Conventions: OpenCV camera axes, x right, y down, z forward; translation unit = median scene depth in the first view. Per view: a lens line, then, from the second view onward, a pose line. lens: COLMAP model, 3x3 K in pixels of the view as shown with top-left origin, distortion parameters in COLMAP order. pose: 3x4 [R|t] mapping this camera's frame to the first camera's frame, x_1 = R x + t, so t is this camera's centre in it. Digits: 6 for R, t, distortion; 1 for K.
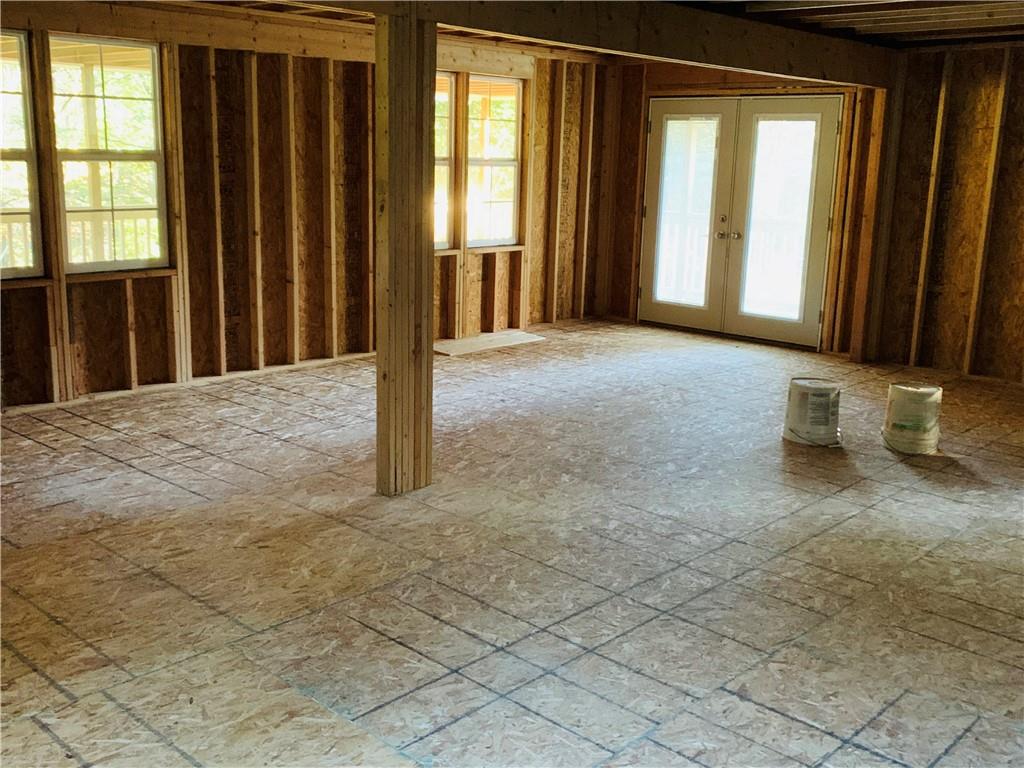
lens RADIAL K [[1053.5, 0, 479.8], [0, 1053.5, 380.3], [0, 0, 1]] dist [0.118839, -0.311918]
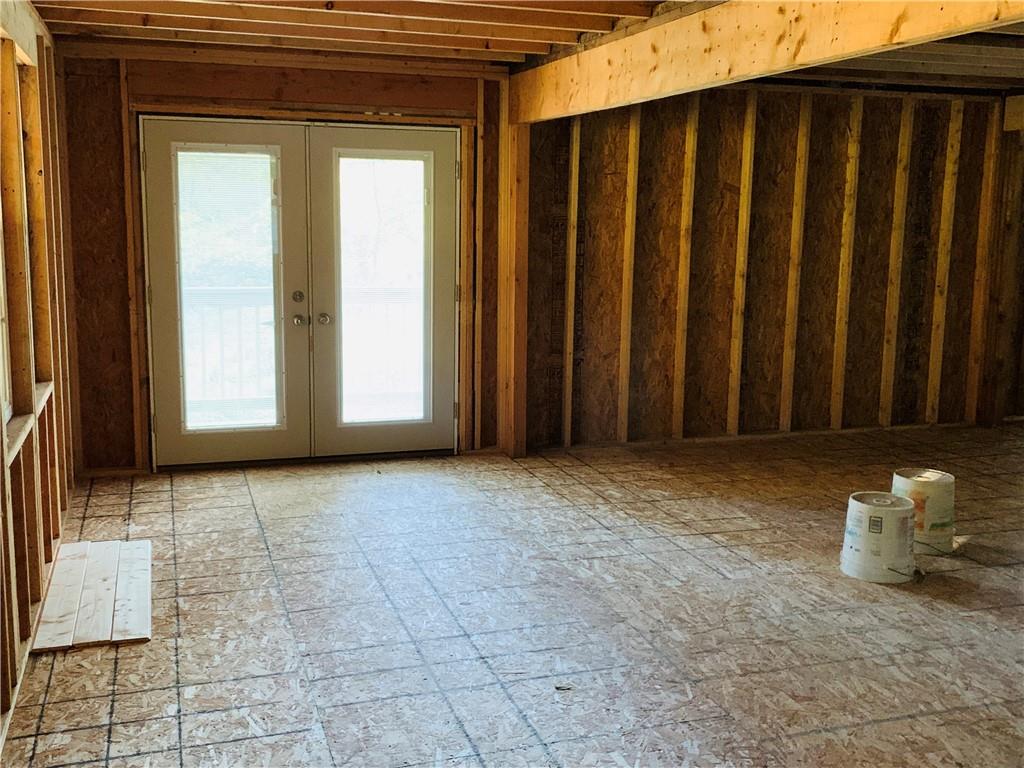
lens RADIAL K [[1064.4, 0, 512.0], [0, 1064.4, 384.0], [0, 0, 1]] dist [0.008524, 0.005010]
pose [[0.454015, -0.172811, 0.874075, -0.334197], [0.182137, 0.978296, 0.098810, -0.145350], [-0.872179, 0.114341, 0.475636, 0.578706]]
